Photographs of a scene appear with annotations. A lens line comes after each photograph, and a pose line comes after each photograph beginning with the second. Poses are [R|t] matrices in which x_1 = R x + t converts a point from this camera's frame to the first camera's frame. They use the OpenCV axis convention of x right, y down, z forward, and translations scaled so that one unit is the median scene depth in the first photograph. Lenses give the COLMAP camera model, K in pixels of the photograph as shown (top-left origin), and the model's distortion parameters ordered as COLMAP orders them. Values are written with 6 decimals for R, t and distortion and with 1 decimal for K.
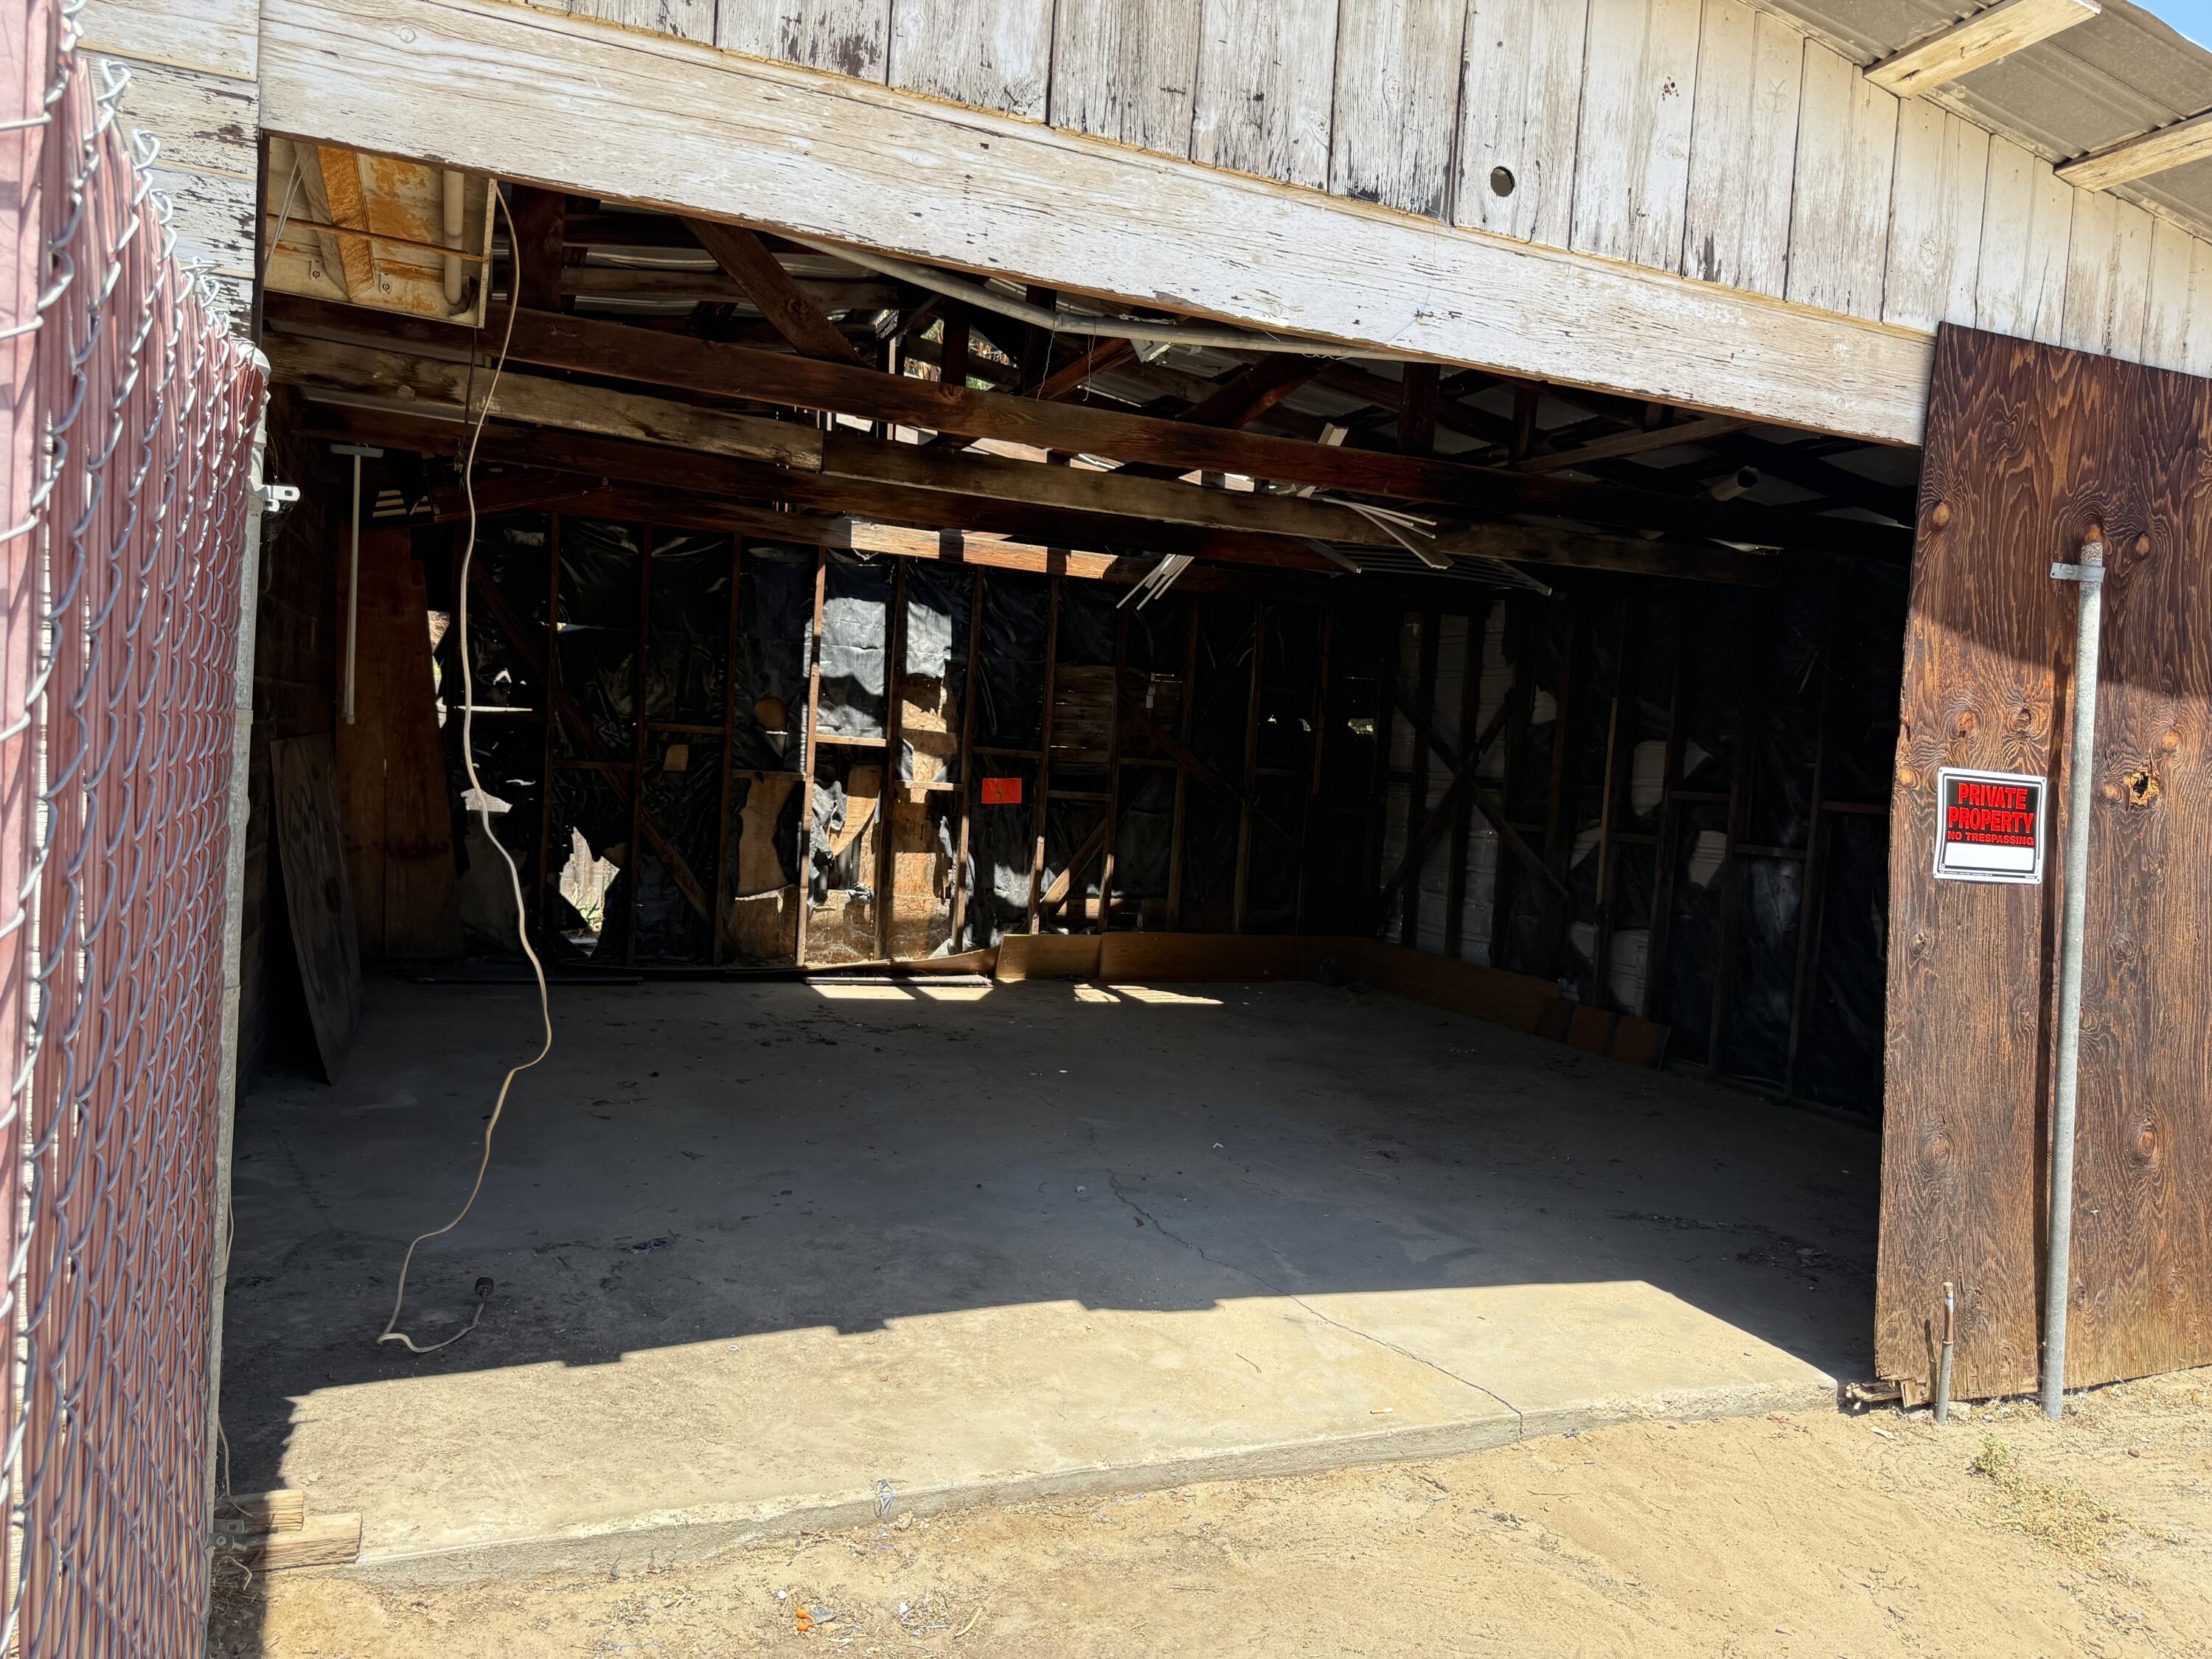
lens RADIAL K [[1584.2, 0, 1119.4], [0, 1584.2, 844.0], [0, 0, 1]] dist [0.056169, -0.061579]
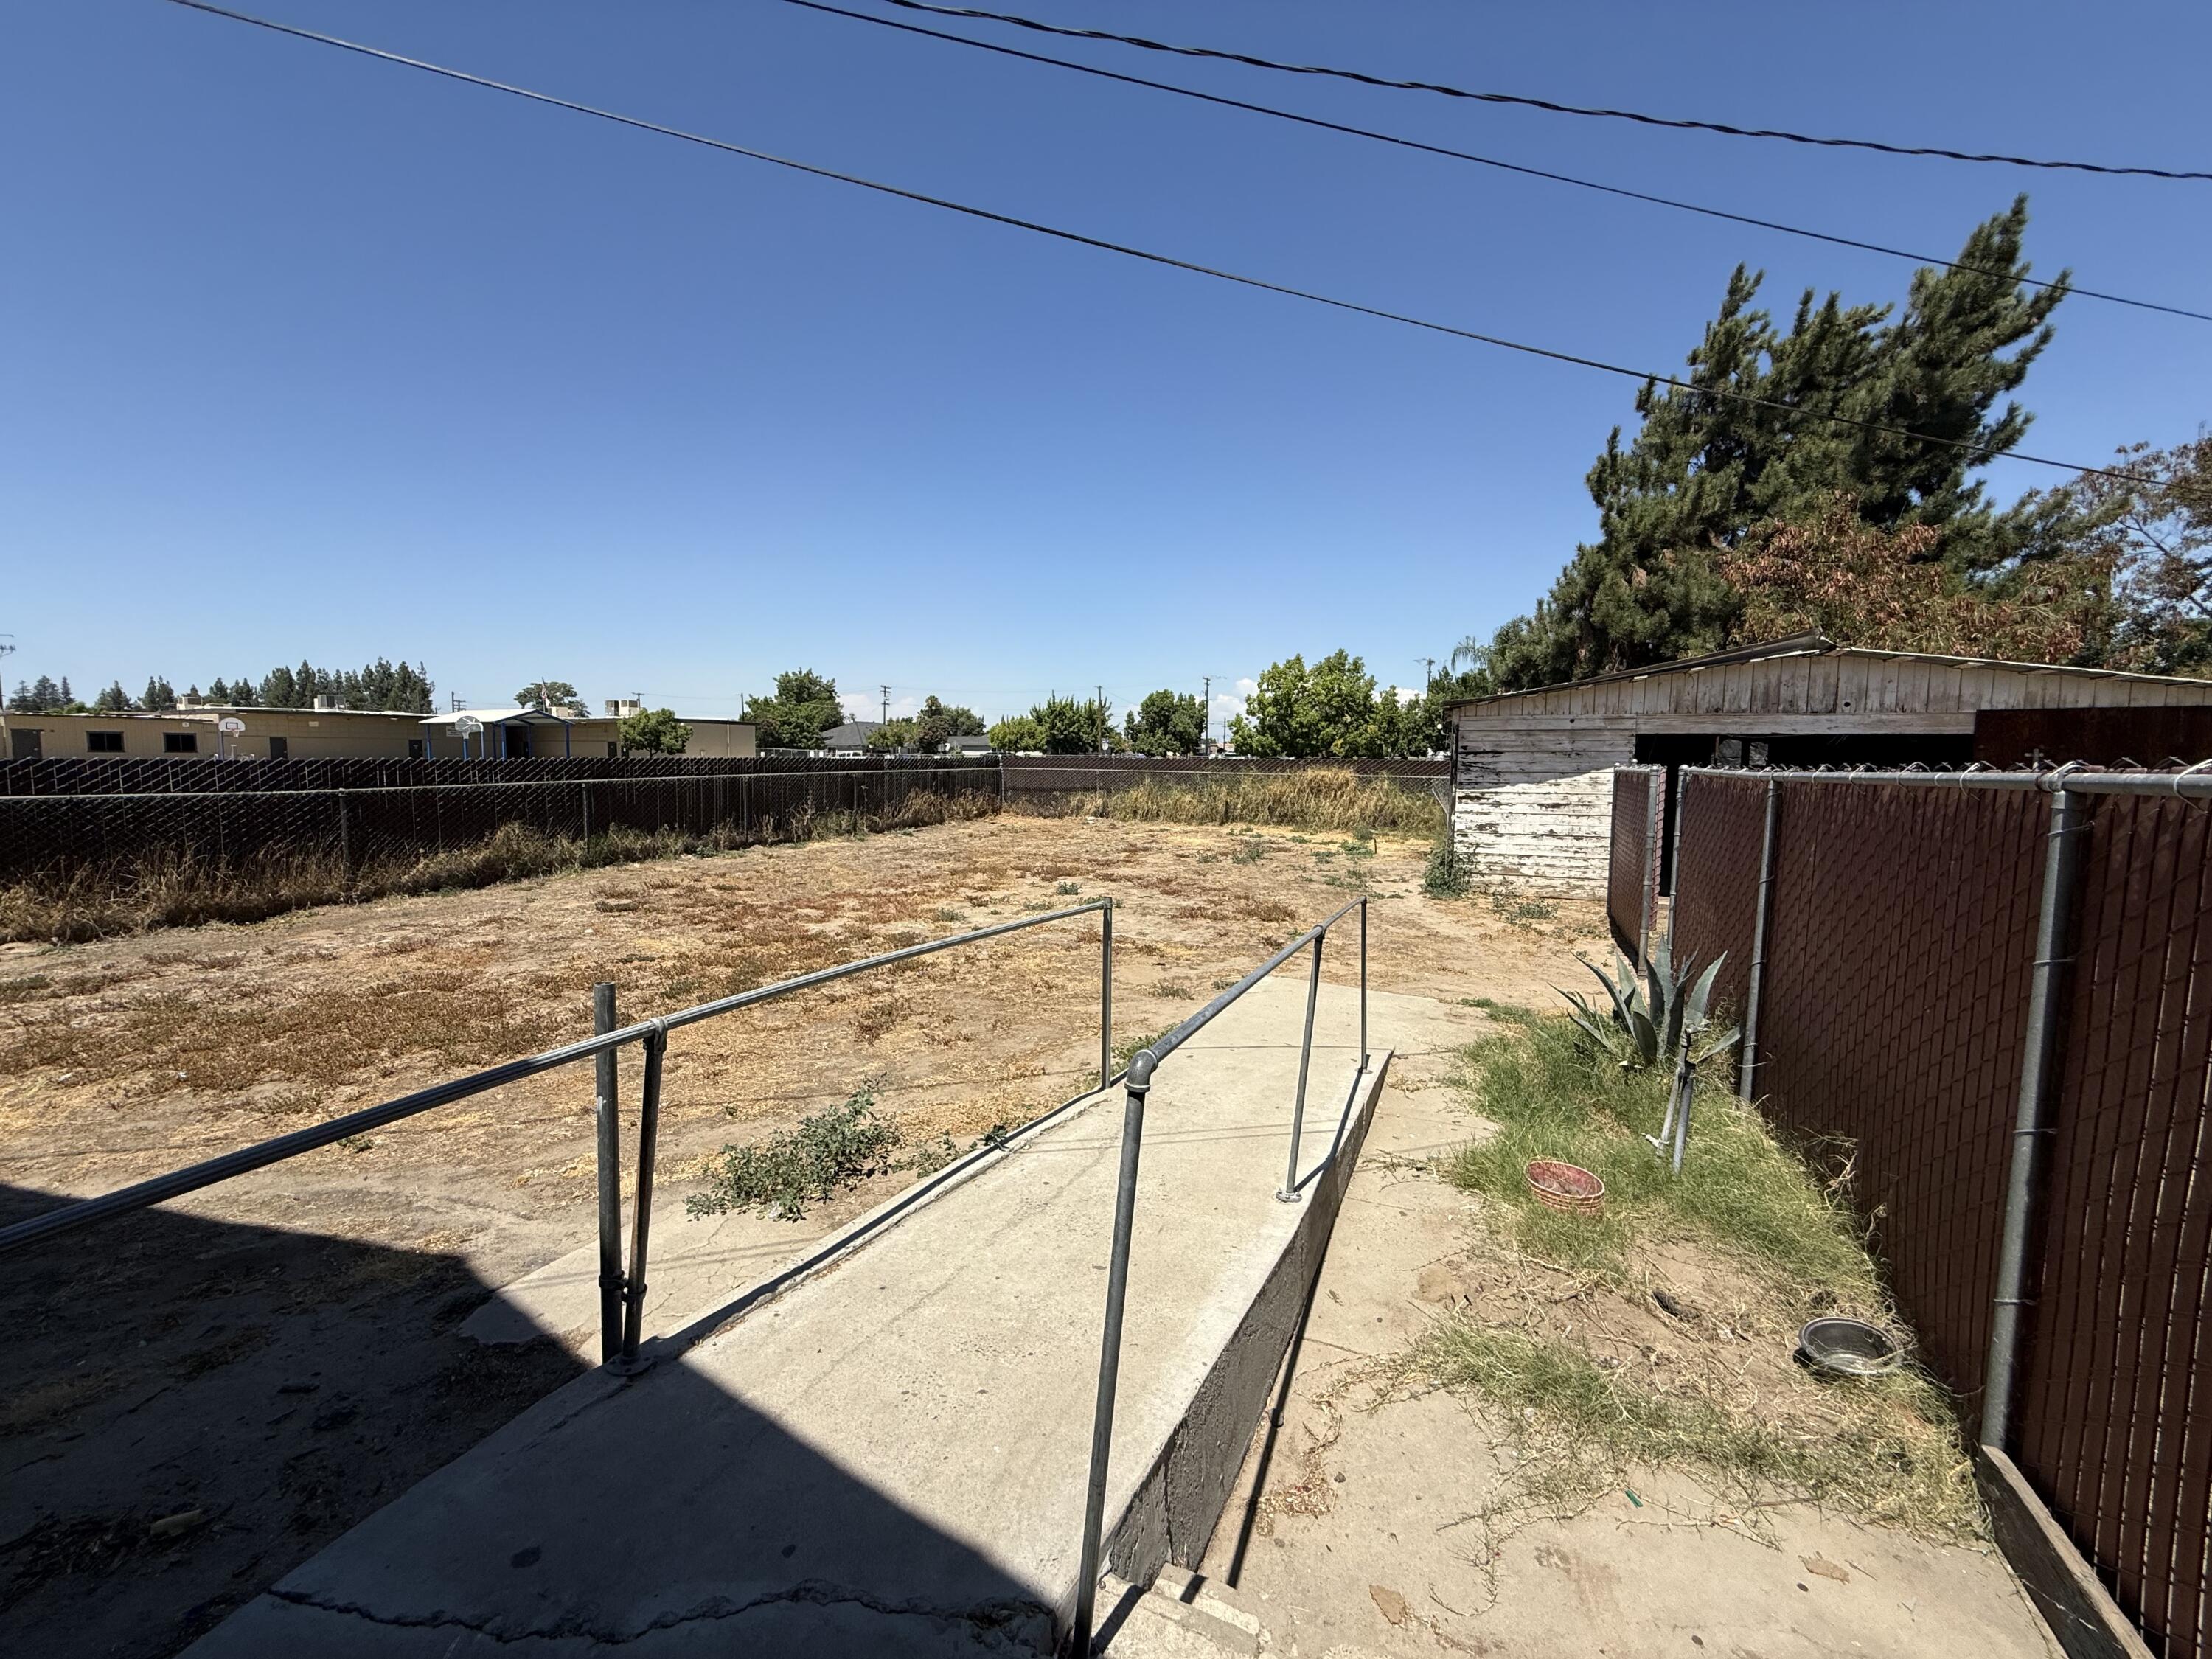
lens RADIAL K [[883.5, 0, 1101.0], [0, 883.5, 822.8], [0, 0, 1]] dist [0.000222, 0.000285]
pose [[0.695250, -0.007618, -0.718728, 0.251441], [0.001185, 0.999955, -0.009452, 0.023065], [0.718767, 0.005720, 0.695227, -1.247416]]
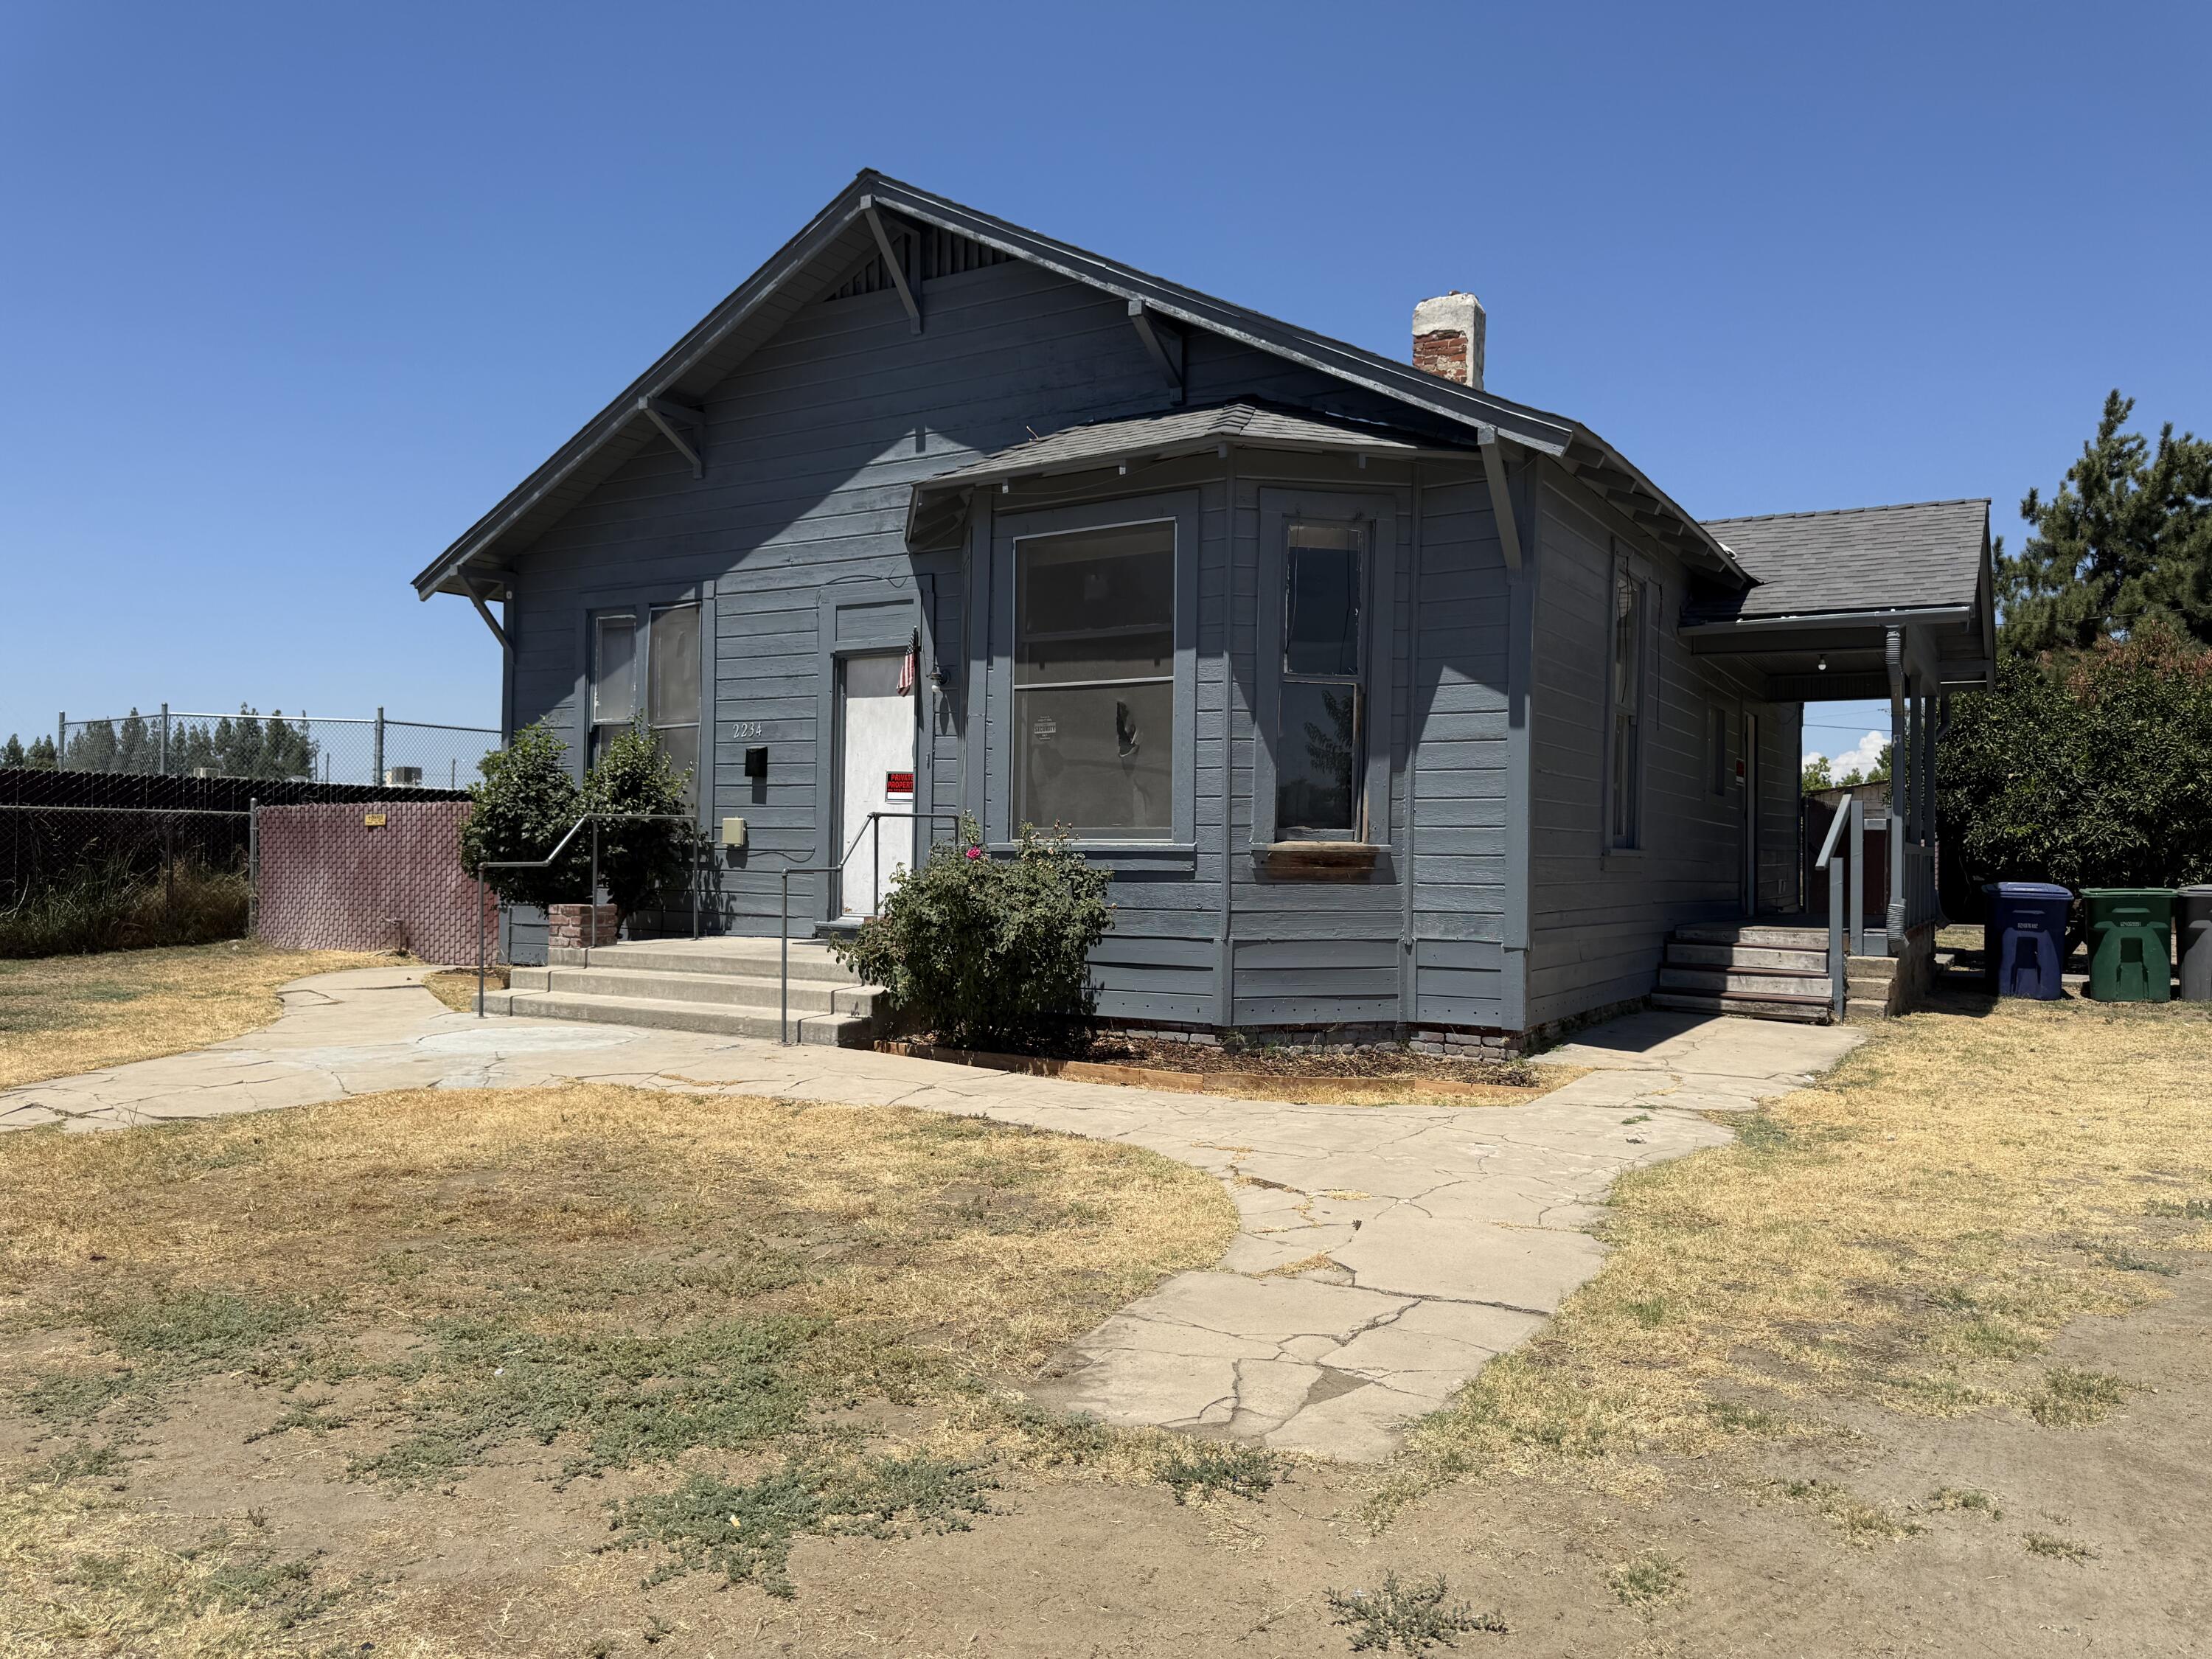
lens RADIAL K [[1584.2, 0, 1088.7], [0, 1584.2, 822.6], [0, 0, 1]] dist [0.056169, -0.061579]
pose [[0.593899, -0.077707, -0.800778, 1.656644], [-0.018121, 0.993780, -0.109875, 0.344732], [0.804335, 0.079766, 0.588797, -3.501718]]
